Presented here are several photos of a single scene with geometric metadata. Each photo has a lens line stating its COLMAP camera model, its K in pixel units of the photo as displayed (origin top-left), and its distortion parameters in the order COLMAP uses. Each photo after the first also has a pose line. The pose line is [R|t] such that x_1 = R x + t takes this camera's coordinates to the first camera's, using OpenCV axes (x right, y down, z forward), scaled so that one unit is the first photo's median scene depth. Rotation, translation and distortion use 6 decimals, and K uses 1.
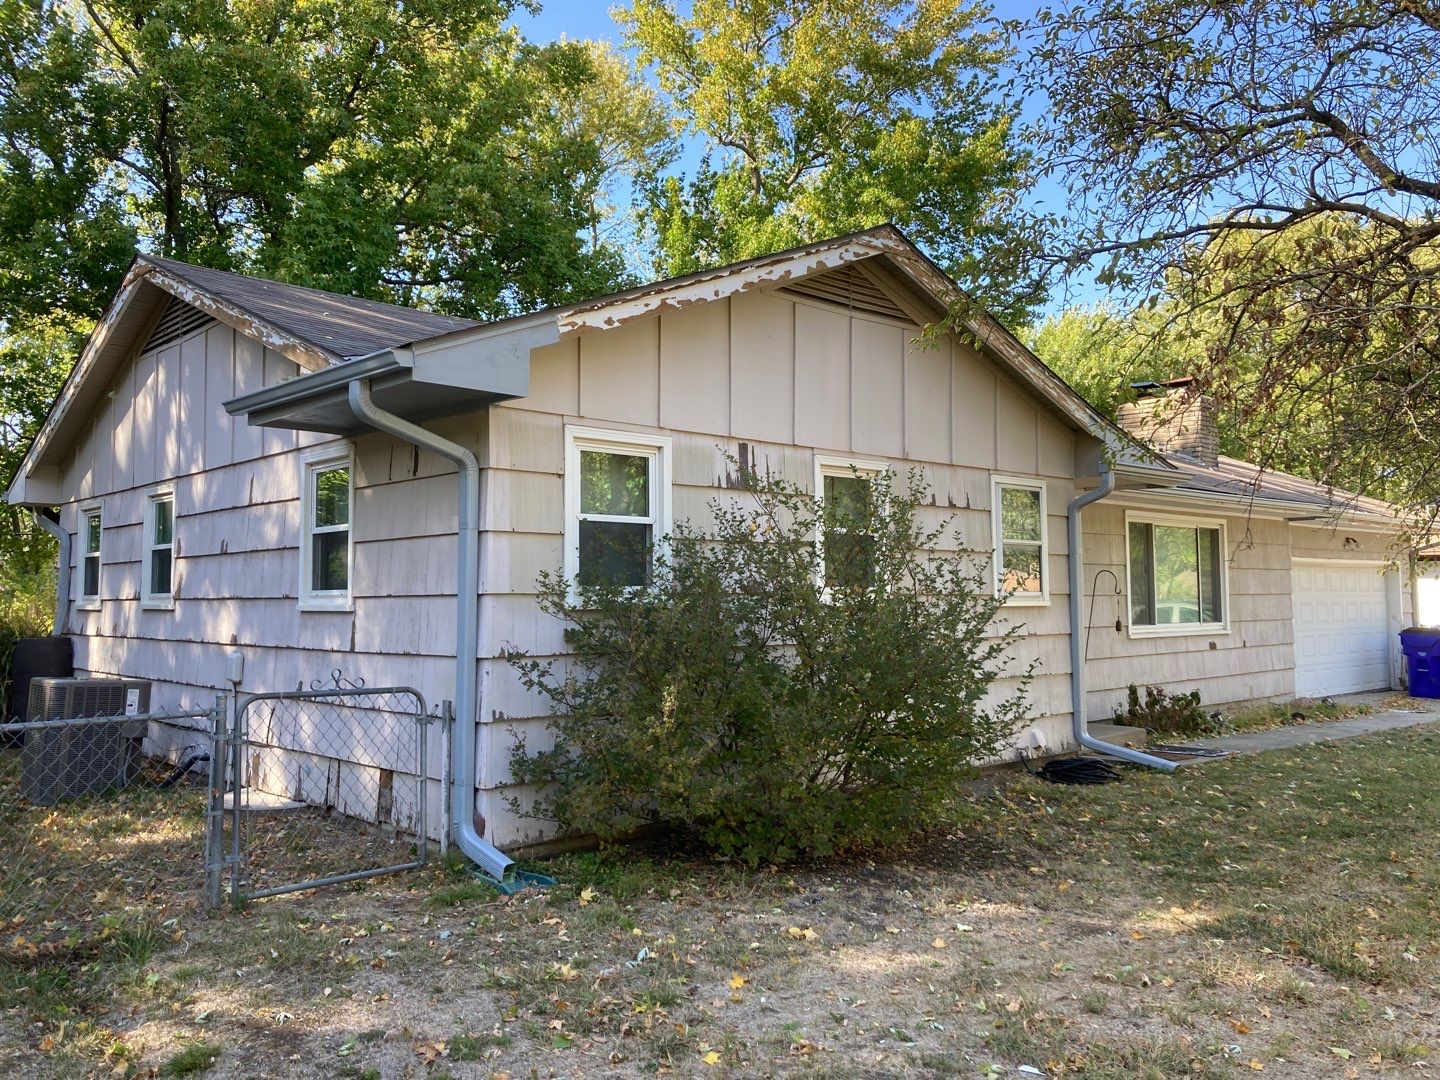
lens RADIAL K [[1208.5, 0, 771.7], [0, 1208.5, 543.8], [0, 0, 1]] dist [0.075312, -0.099619]
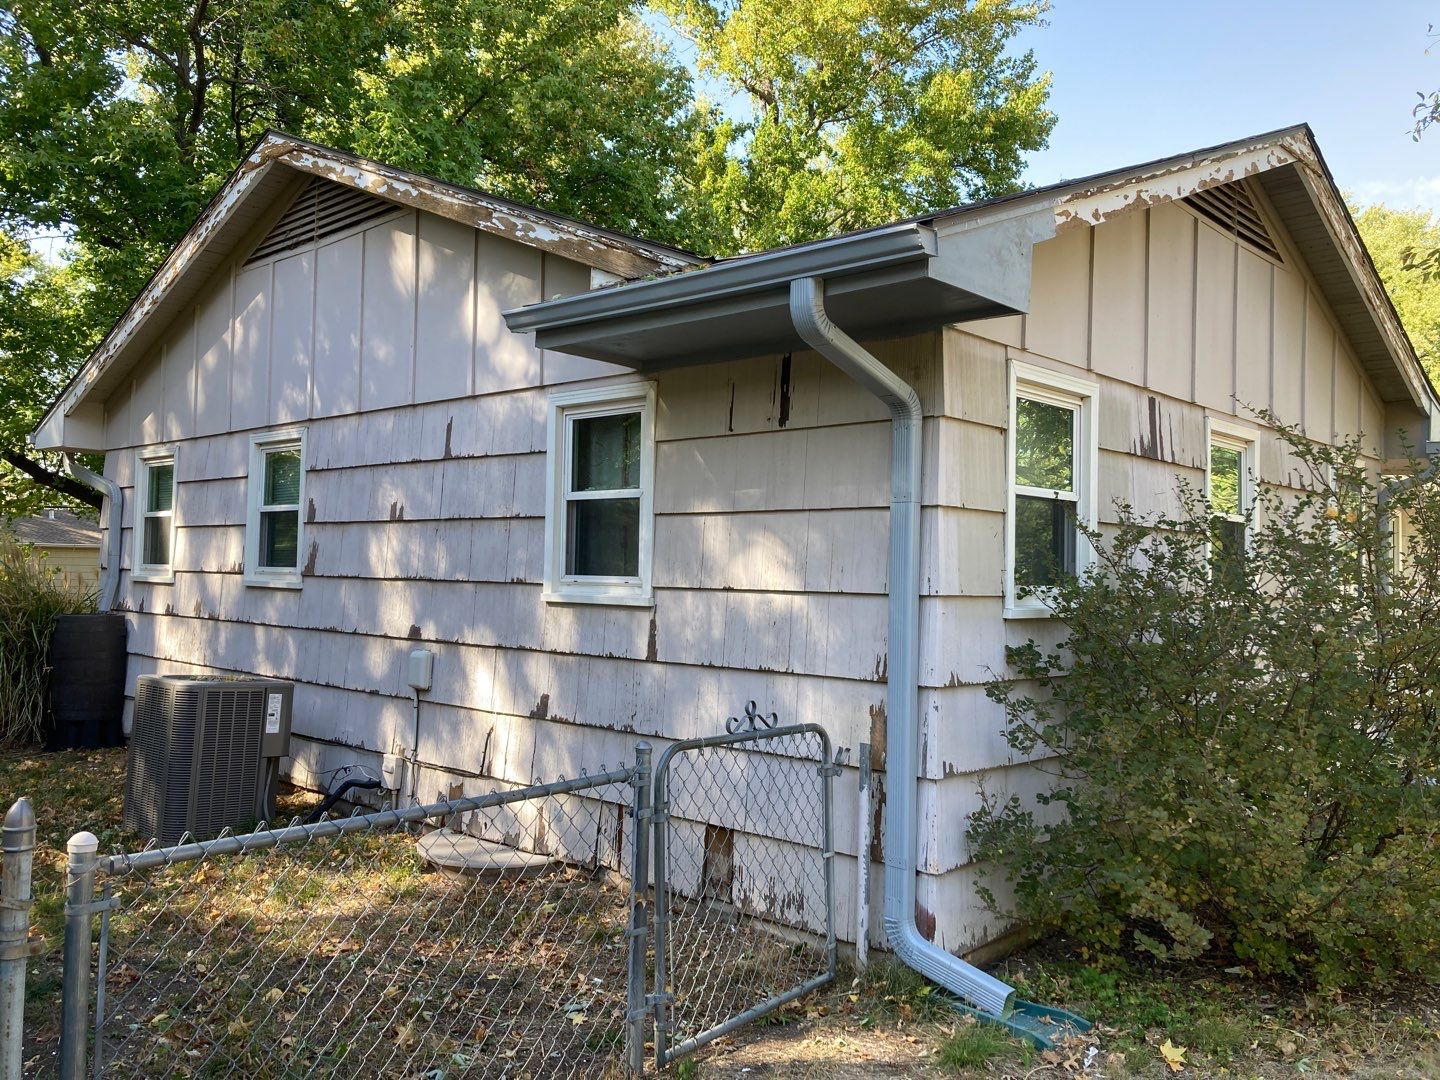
lens RADIAL K [[1166.8, 0, 720.0], [0, 1166.8, 540.0], [0, 0, 1]] dist [0.016231, -0.011379]
pose [[0.996481, 0.027484, 0.079185, -0.368367], [-0.029168, 0.999371, 0.020186, -0.000469], [-0.078581, -0.022425, 0.996656, 0.302450]]
